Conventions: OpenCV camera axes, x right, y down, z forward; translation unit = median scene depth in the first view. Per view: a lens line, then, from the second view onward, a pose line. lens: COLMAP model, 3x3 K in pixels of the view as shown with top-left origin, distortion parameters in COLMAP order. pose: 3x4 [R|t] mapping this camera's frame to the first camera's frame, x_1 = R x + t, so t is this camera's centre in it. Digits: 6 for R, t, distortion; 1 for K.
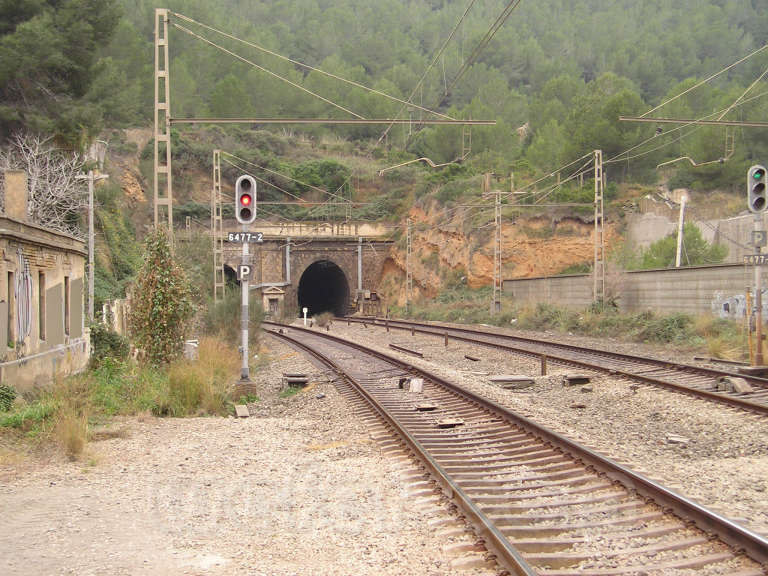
lens RADIAL K [[1268.1, 0, 384.0], [0, 1268.1, 288.0], [0, 0, 1]] dist [0.000574, -0.001007]
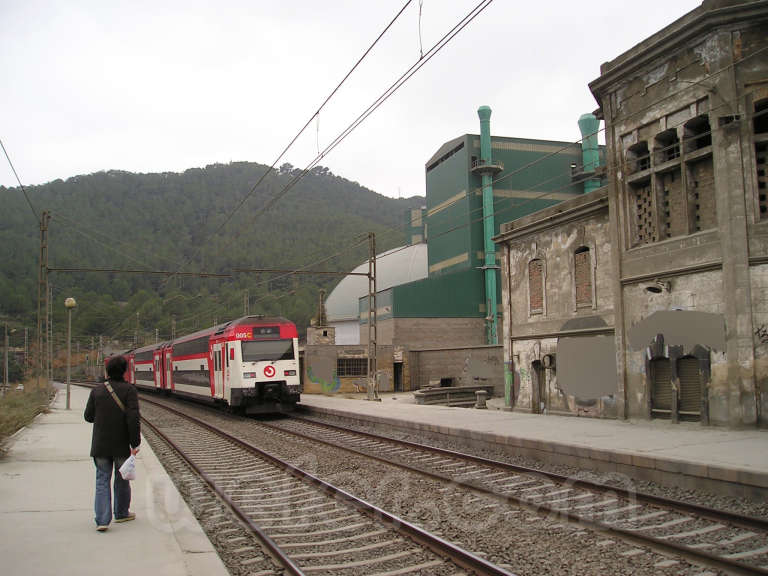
lens RADIAL K [[778.9, 0, 401.7], [0, 778.9, 299.3], [0, 0, 1]] dist [-0.150348, 0.111936]
pose [[0.883391, 0.028322, 0.467780, -0.049993], [0.012382, 0.996413, -0.083711, -0.003155], [-0.468473, 0.079742, 0.879872, -1.014344]]
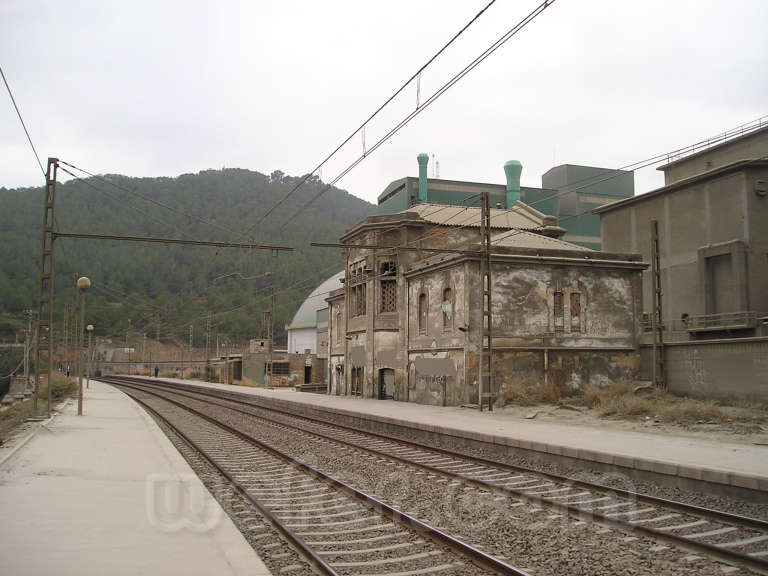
lens RADIAL K [[778.9, 0, 401.7], [0, 778.9, 299.3], [0, 0, 1]] dist [-0.150348, 0.111936]
pose [[0.878265, 0.052679, 0.475264, -0.080392], [-0.012151, 0.996051, -0.087948, -0.004042], [-0.478020, 0.071467, 0.875436, -1.211091]]
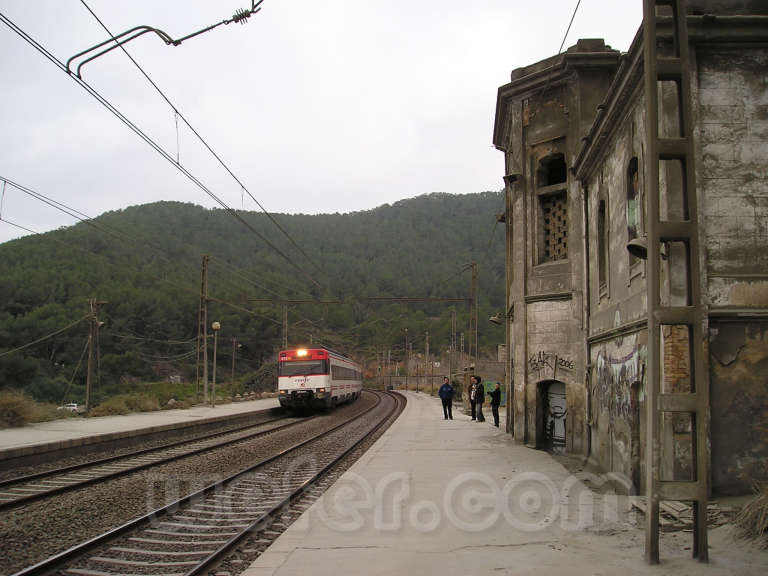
lens RADIAL K [[778.9, 0, 401.7], [0, 778.9, 299.3], [0, 0, 1]] dist [-0.150348, 0.111936]
pose [[0.997724, 0.025726, 0.062331, 0.025693], [-0.019396, 0.994786, -0.100119, -0.003880], [-0.064582, 0.098682, 0.993021, -1.077191]]
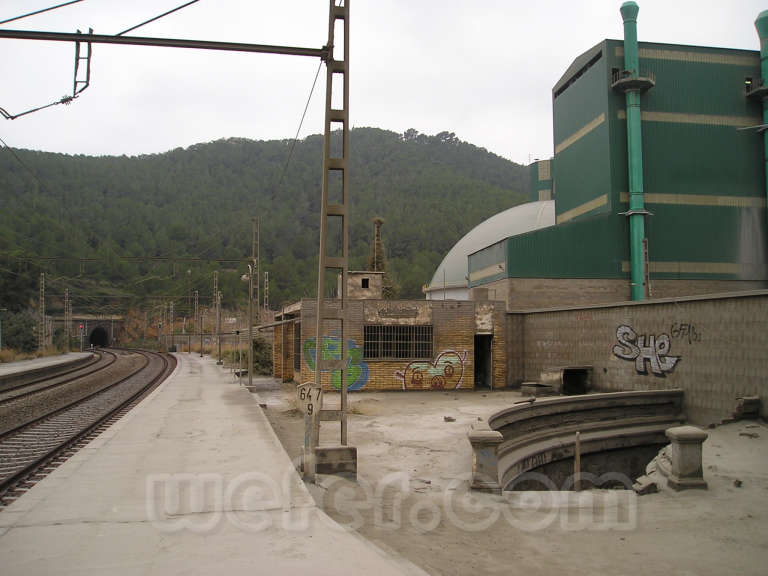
lens RADIAL K [[778.9, 0, 401.7], [0, 778.9, 299.3], [0, 0, 1]] dist [-0.150348, 0.111936]
pose [[0.948845, 0.021470, 0.315011, 0.056194], [-0.005932, 0.998722, -0.050200, -0.003235], [-0.315686, 0.045763, 0.947760, -0.839725]]
